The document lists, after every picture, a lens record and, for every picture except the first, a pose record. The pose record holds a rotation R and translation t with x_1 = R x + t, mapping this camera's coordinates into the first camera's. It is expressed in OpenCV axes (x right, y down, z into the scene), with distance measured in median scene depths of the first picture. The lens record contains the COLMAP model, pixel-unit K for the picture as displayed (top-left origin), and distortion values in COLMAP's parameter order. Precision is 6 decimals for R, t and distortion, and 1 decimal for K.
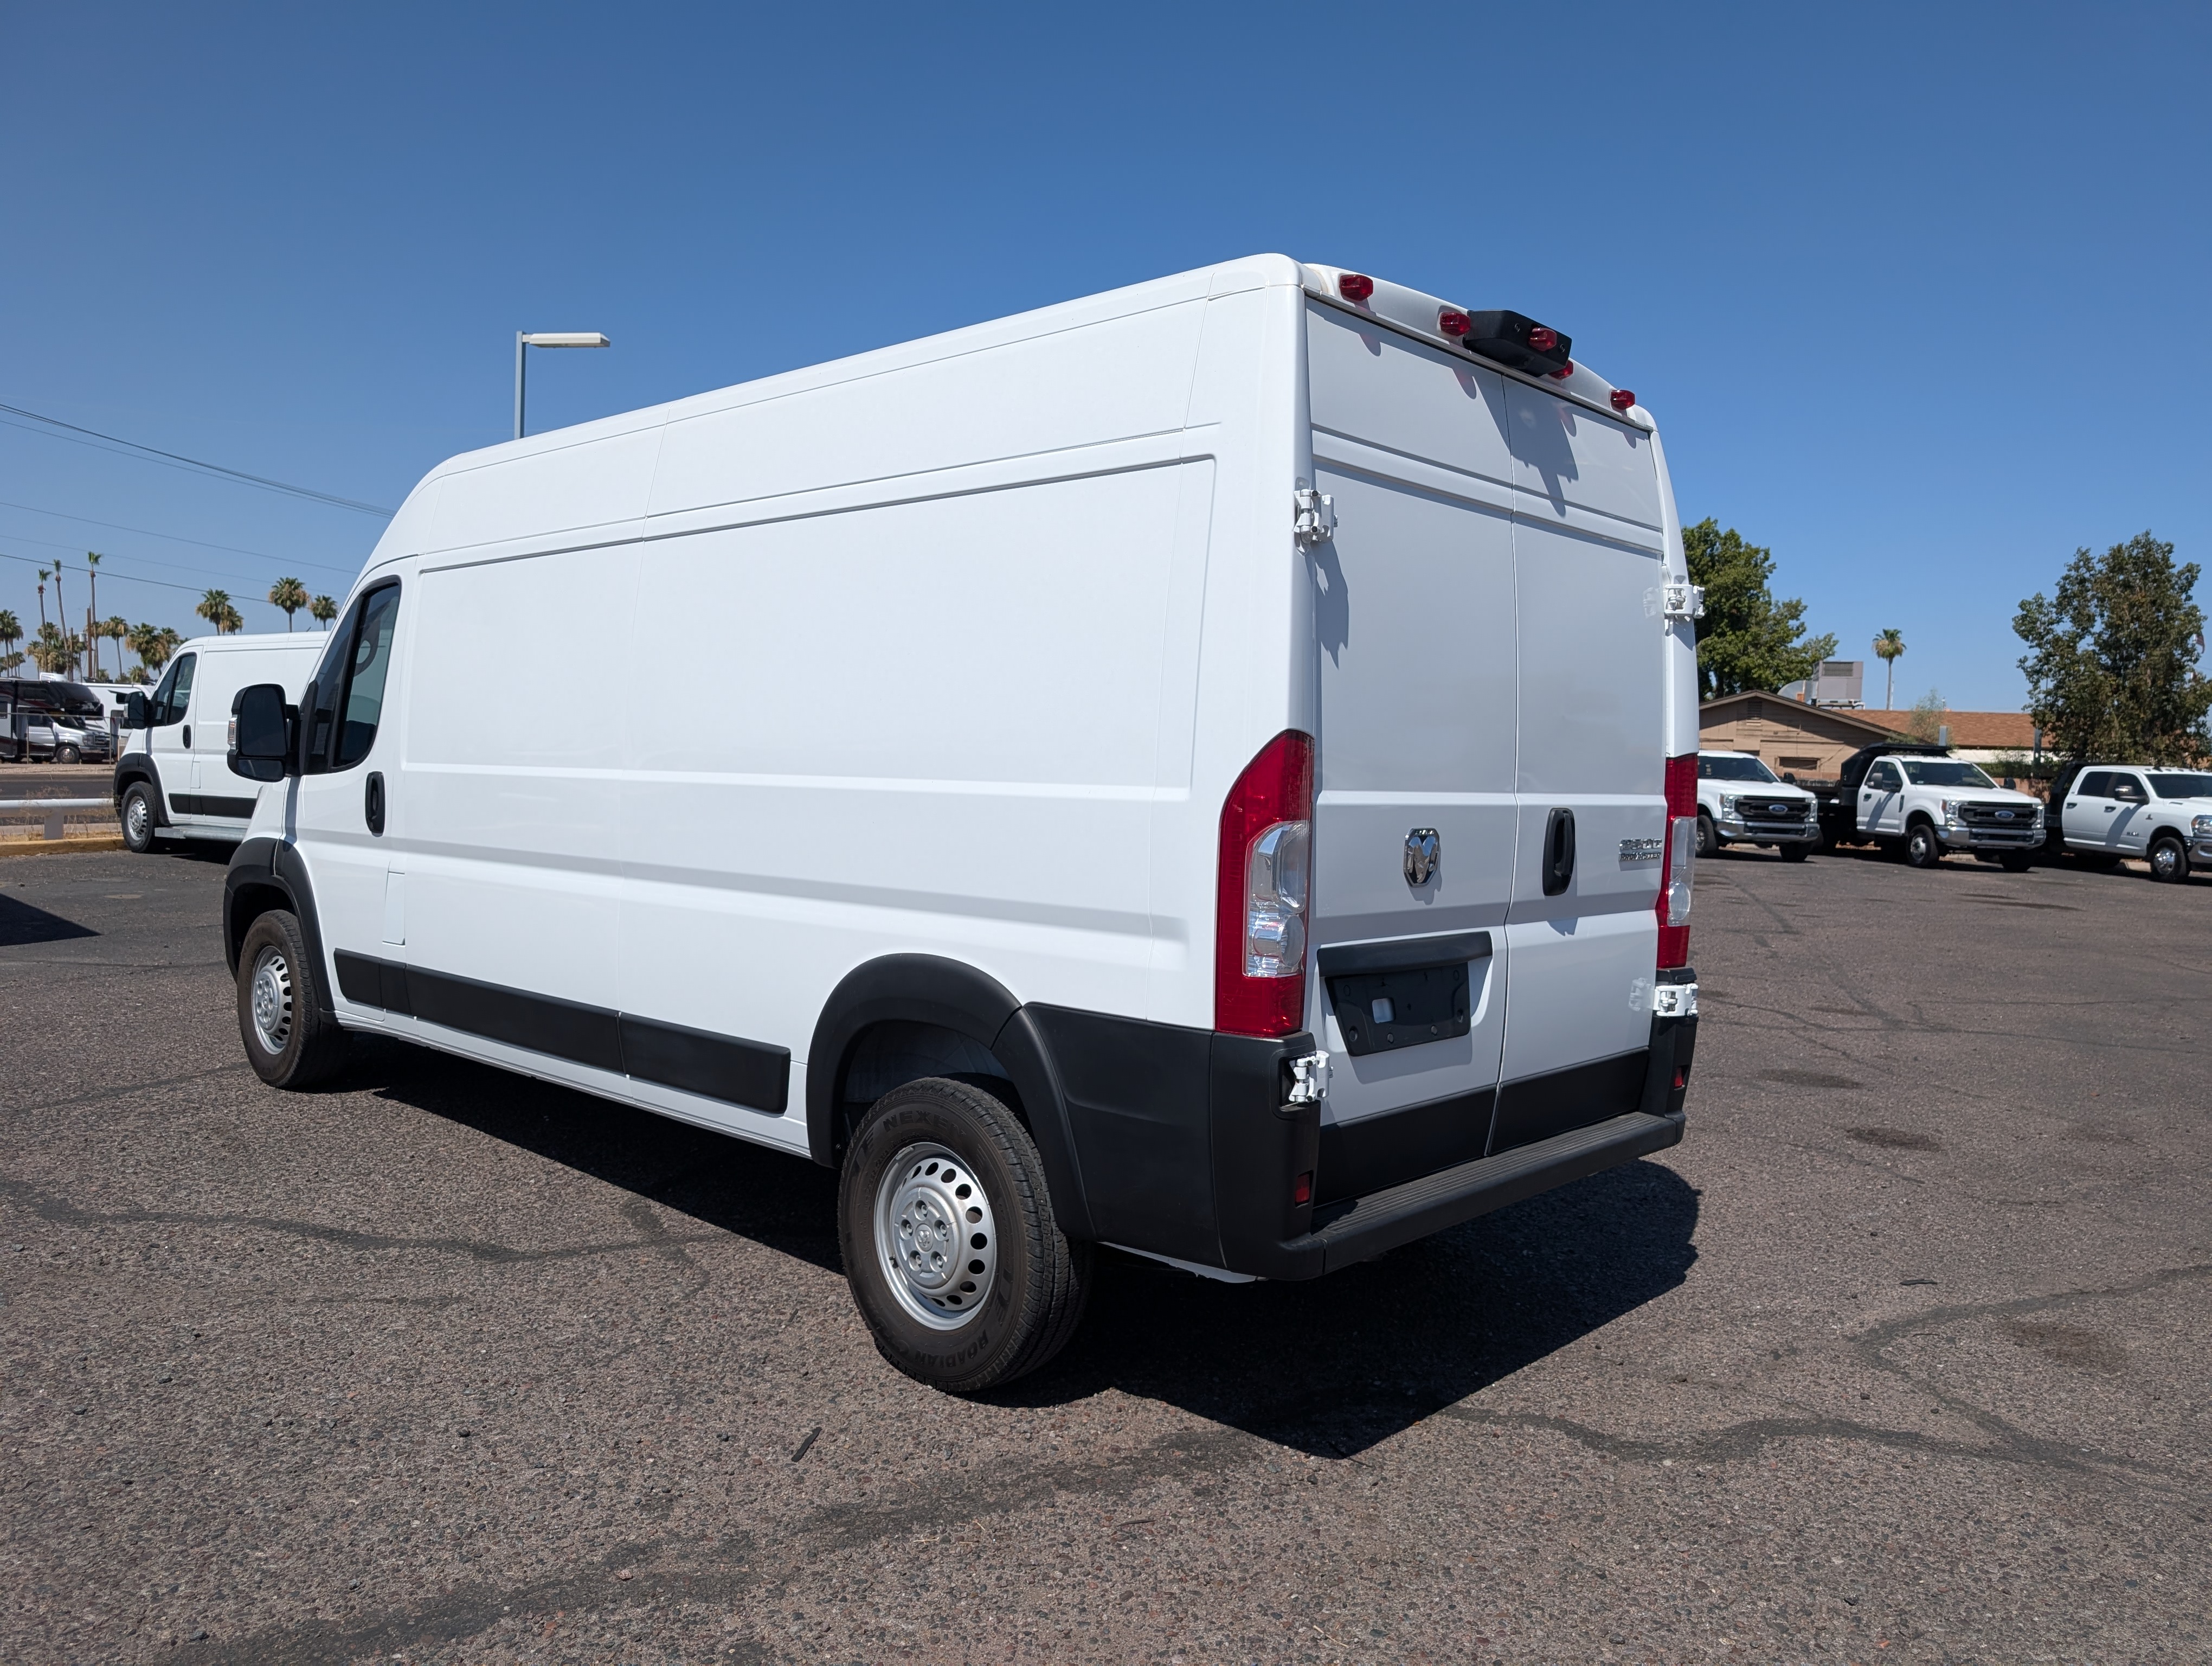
lens RADIAL K [[1590.4, 0, 1119.6], [0, 1590.4, 844.8], [0, 0, 1]] dist [0.020795, -0.013803]
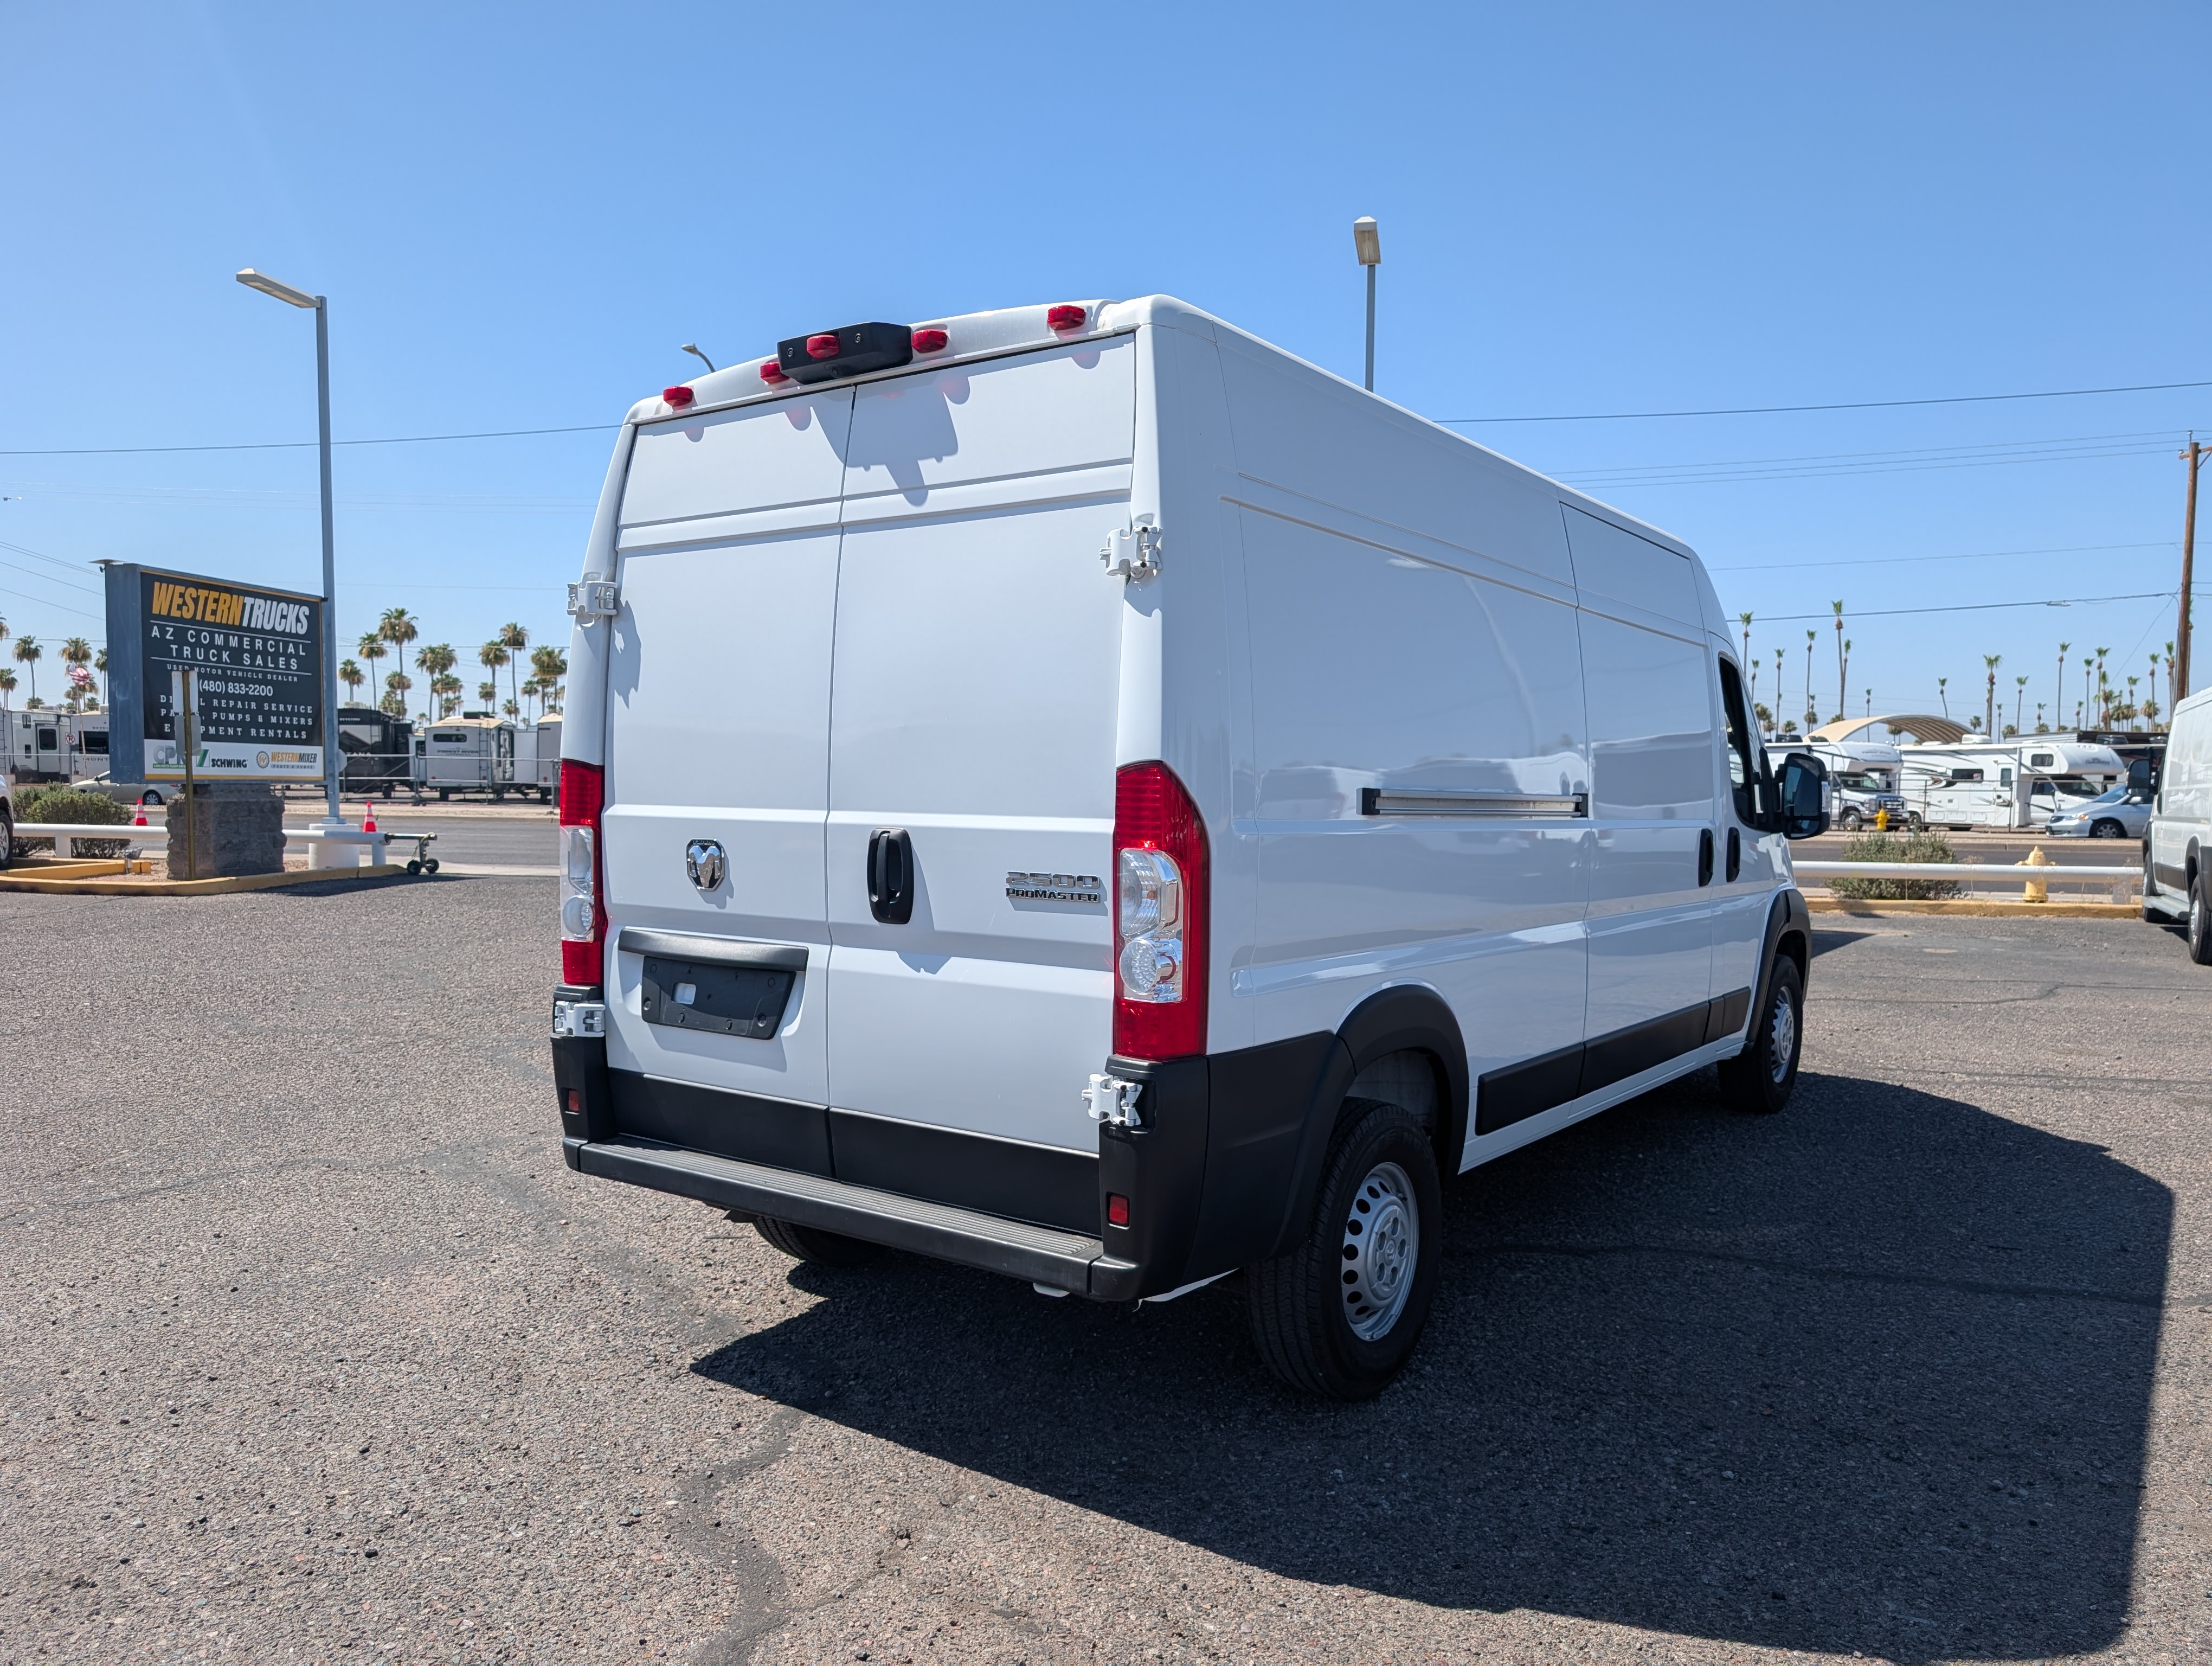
lens RADIAL K [[1590.4, 0, 1117.3], [0, 1590.4, 856.6], [0, 0, 1]] dist [0.020795, -0.013803]
pose [[0.120047, 0.014608, -0.992661, 1.269246], [-0.058935, 0.998233, 0.007562, -0.022170], [0.991017, 0.057595, 0.120696, 1.083081]]
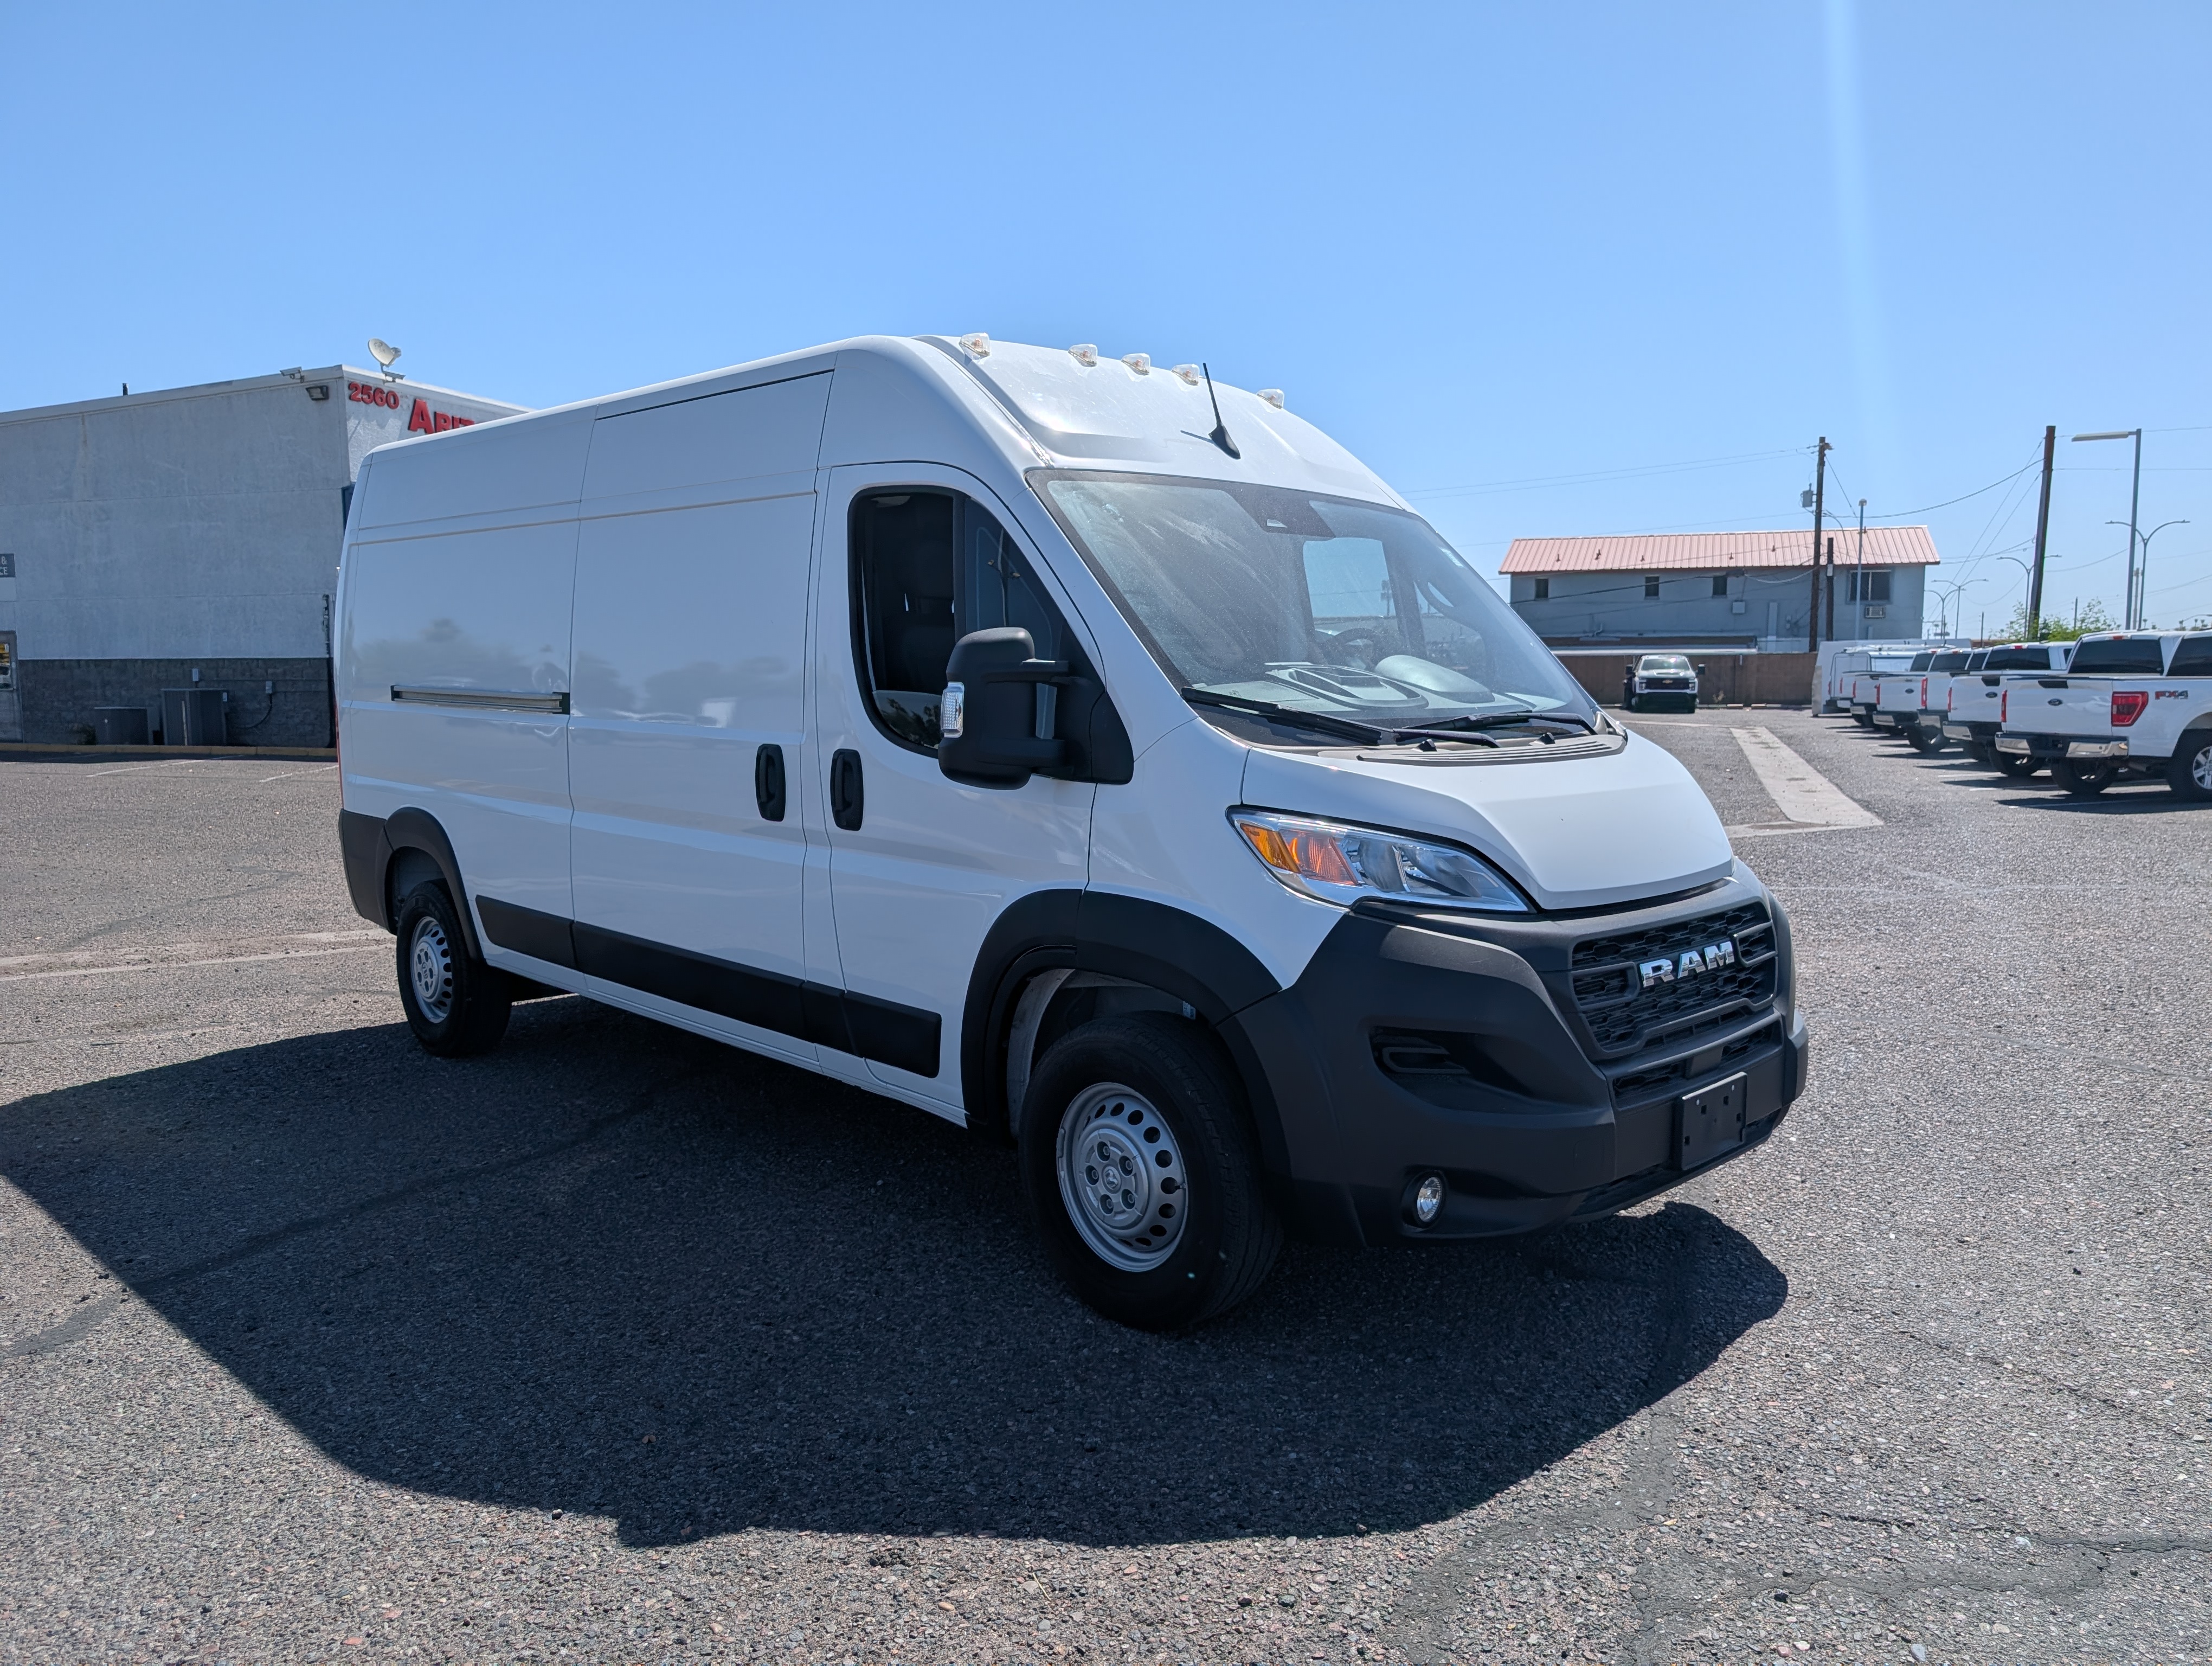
lens RADIAL K [[1590.4, 0, 1125.4], [0, 1590.4, 826.9], [0, 0, 1]] dist [0.020795, -0.013803]
pose [[-0.998570, -0.037287, 0.038322, -0.566227], [-0.031160, 0.988253, 0.149614, -0.198367], [-0.043451, 0.148206, -0.988001, 3.050047]]
